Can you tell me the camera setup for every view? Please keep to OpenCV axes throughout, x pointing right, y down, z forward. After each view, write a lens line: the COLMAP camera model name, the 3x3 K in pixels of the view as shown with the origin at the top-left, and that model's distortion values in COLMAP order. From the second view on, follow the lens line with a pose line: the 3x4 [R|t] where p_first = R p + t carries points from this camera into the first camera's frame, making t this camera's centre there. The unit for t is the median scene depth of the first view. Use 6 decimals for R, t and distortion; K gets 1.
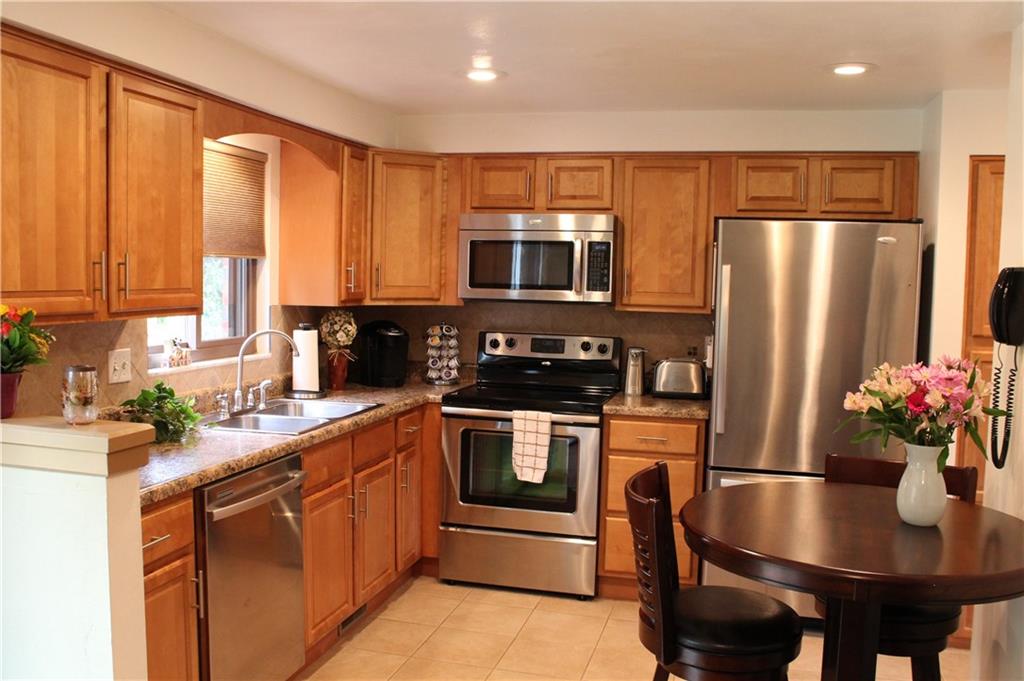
lens RADIAL K [[869.1, 0, 494.3], [0, 869.1, 341.8], [0, 0, 1]] dist [-0.157537, 0.125458]
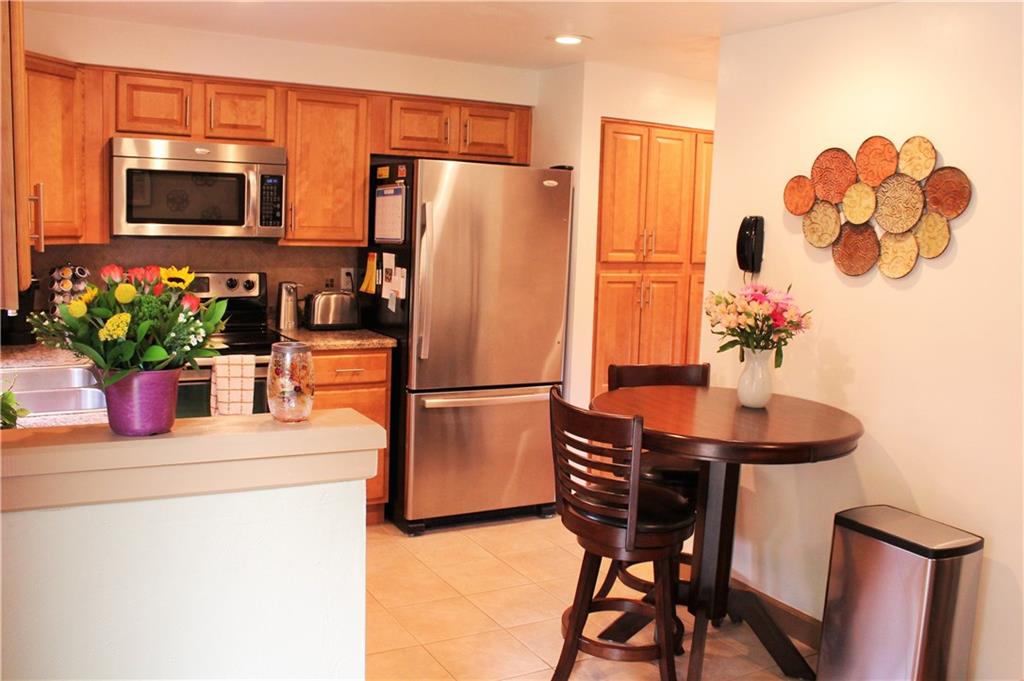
lens RADIAL K [[853.4, 0, 512.0], [0, 853.4, 340.5], [0, 0, 1]] dist [-0.143506, 0.122677]
pose [[0.744779, -0.088051, 0.661476, -0.312781], [0.027957, 0.994503, 0.100904, -0.018587], [-0.666725, -0.056659, 0.743147, 0.110027]]
